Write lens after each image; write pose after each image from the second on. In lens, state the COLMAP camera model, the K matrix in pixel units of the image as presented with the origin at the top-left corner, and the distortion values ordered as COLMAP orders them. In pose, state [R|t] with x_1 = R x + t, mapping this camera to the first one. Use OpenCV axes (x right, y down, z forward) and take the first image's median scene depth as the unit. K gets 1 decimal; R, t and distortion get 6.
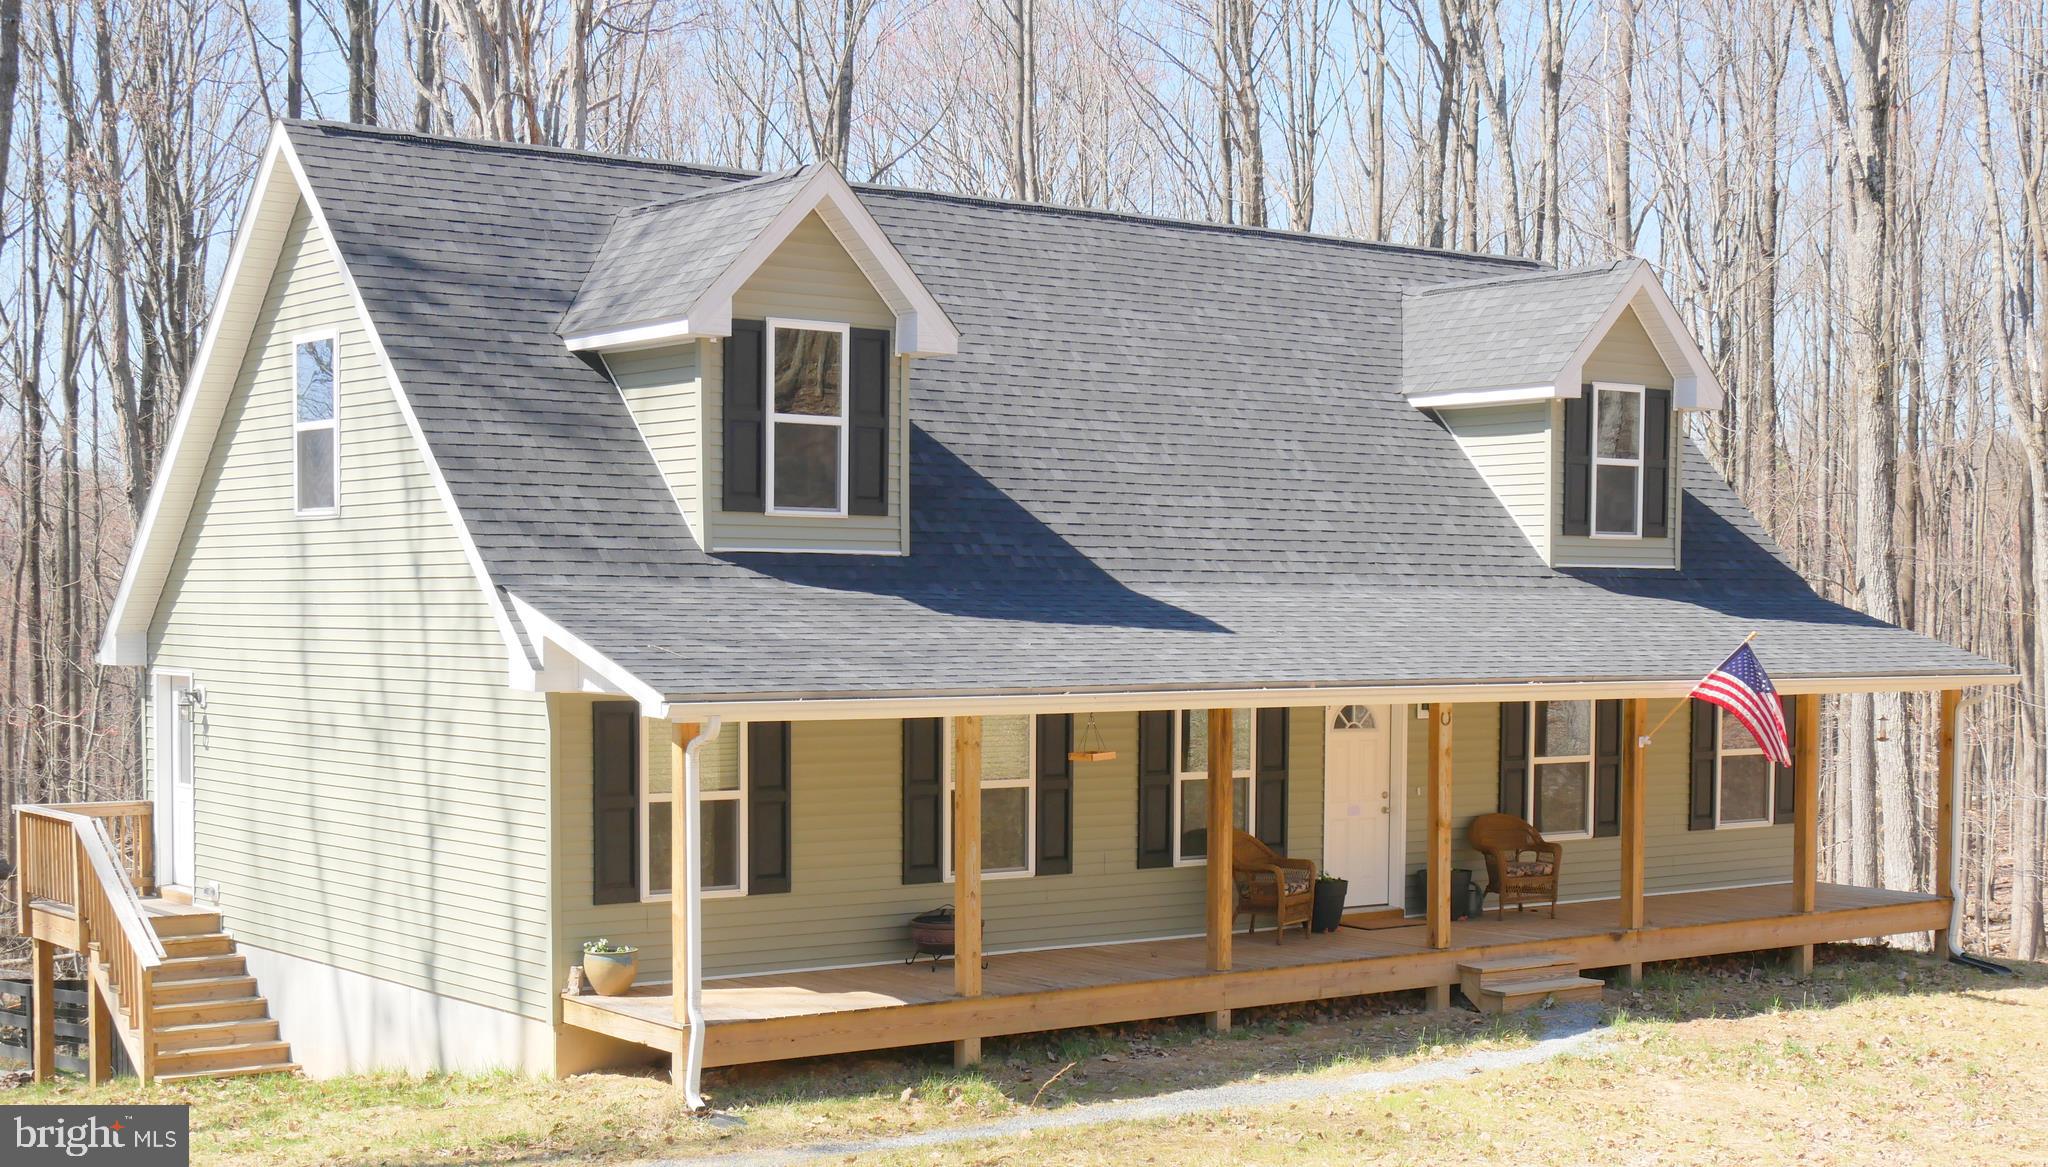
lens RADIAL K [[2802.3, 0, 1023.8], [0, 2802.3, 585.2], [0, 0, 1]] dist [0.029863, 0.000000]
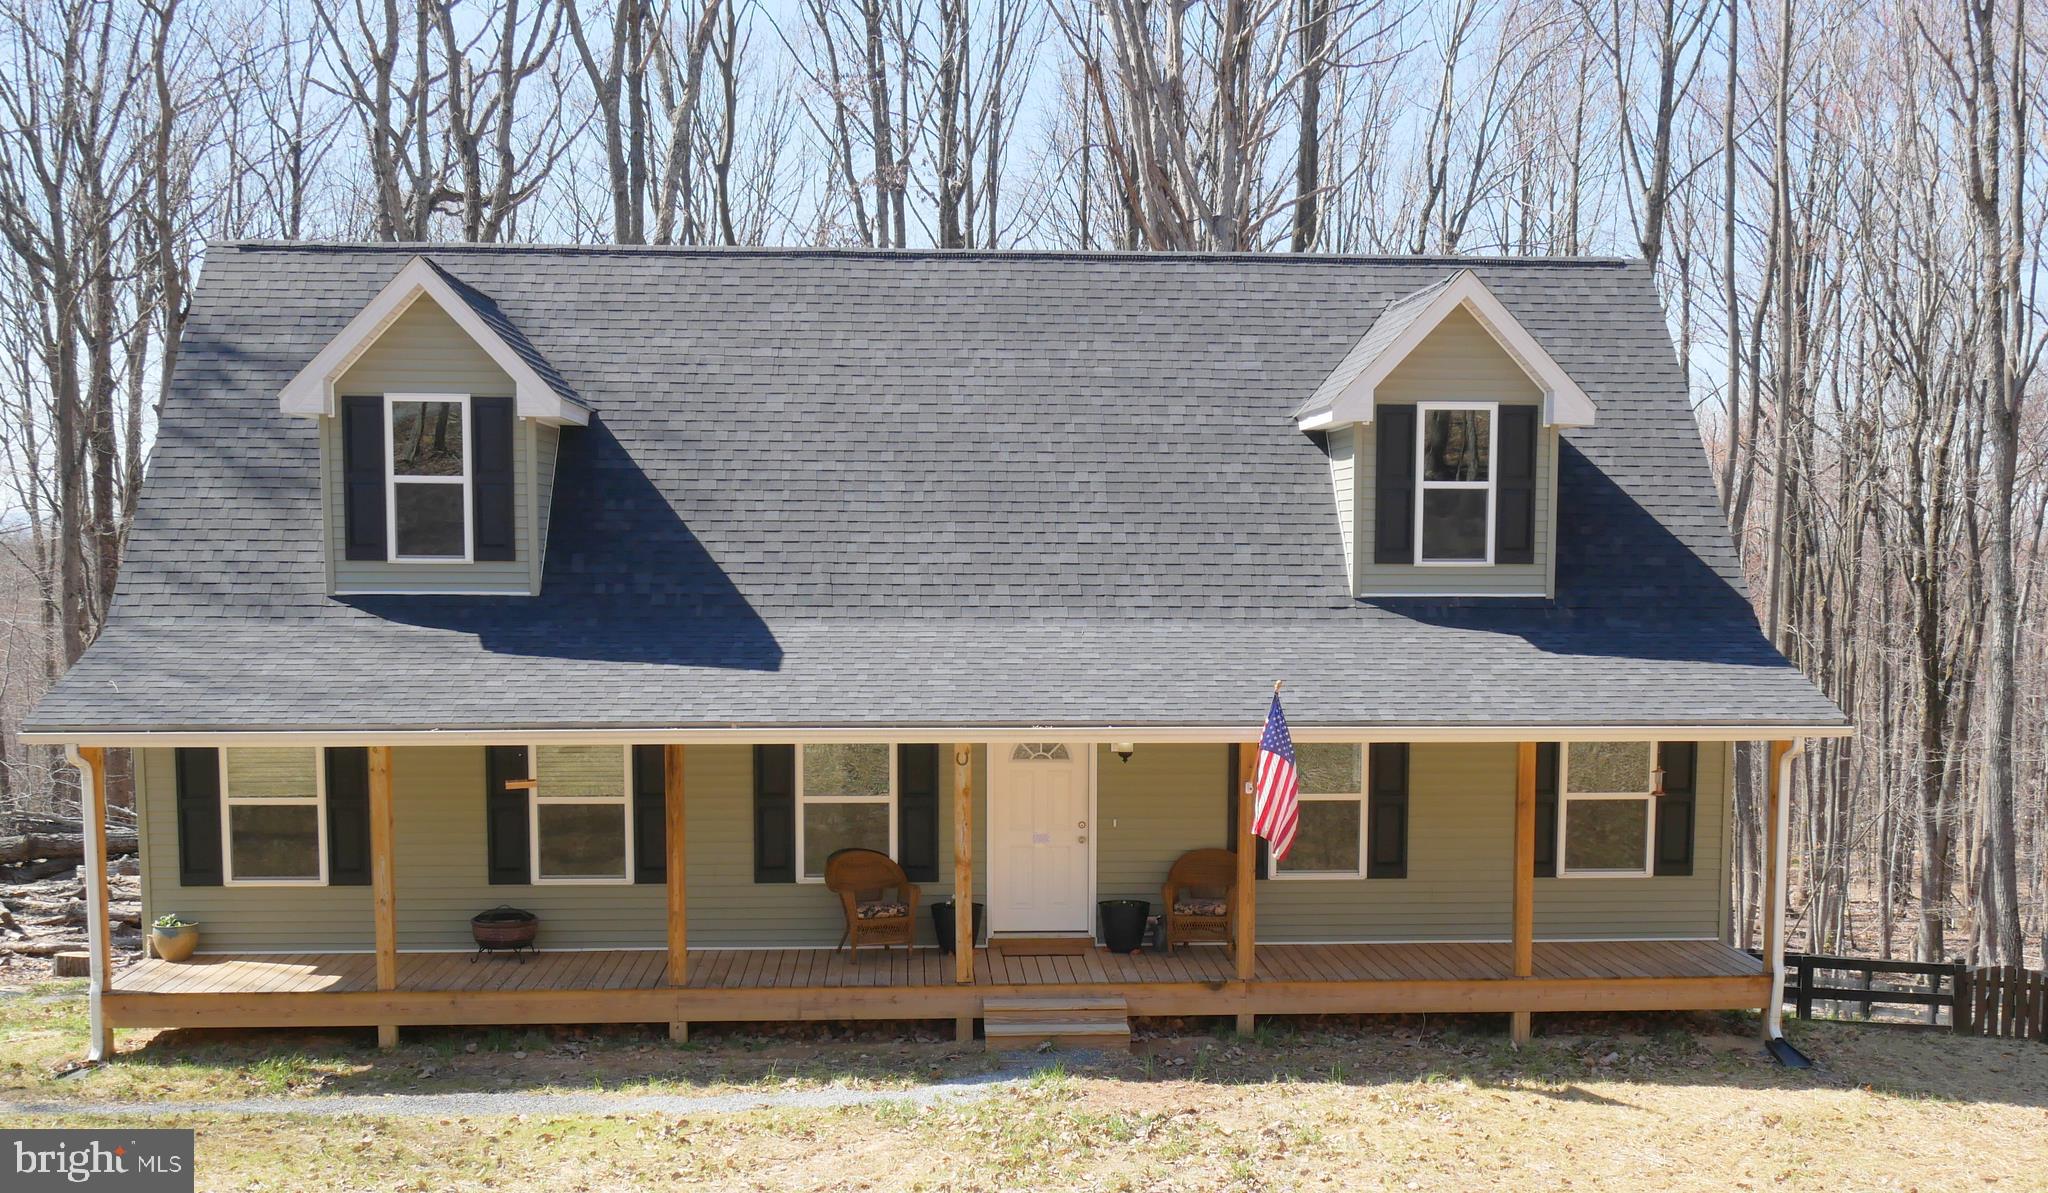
lens RADIAL K [[1993.4, 0, 1024.1], [0, 1993.4, 698.6], [0, 0, 1]] dist [0.013399, 0.000000]
pose [[0.830954, 0.012516, -0.556201, 0.521472], [0.007196, 0.999421, 0.033241, 0.005119], [0.556295, -0.031624, 0.830383, 0.397405]]
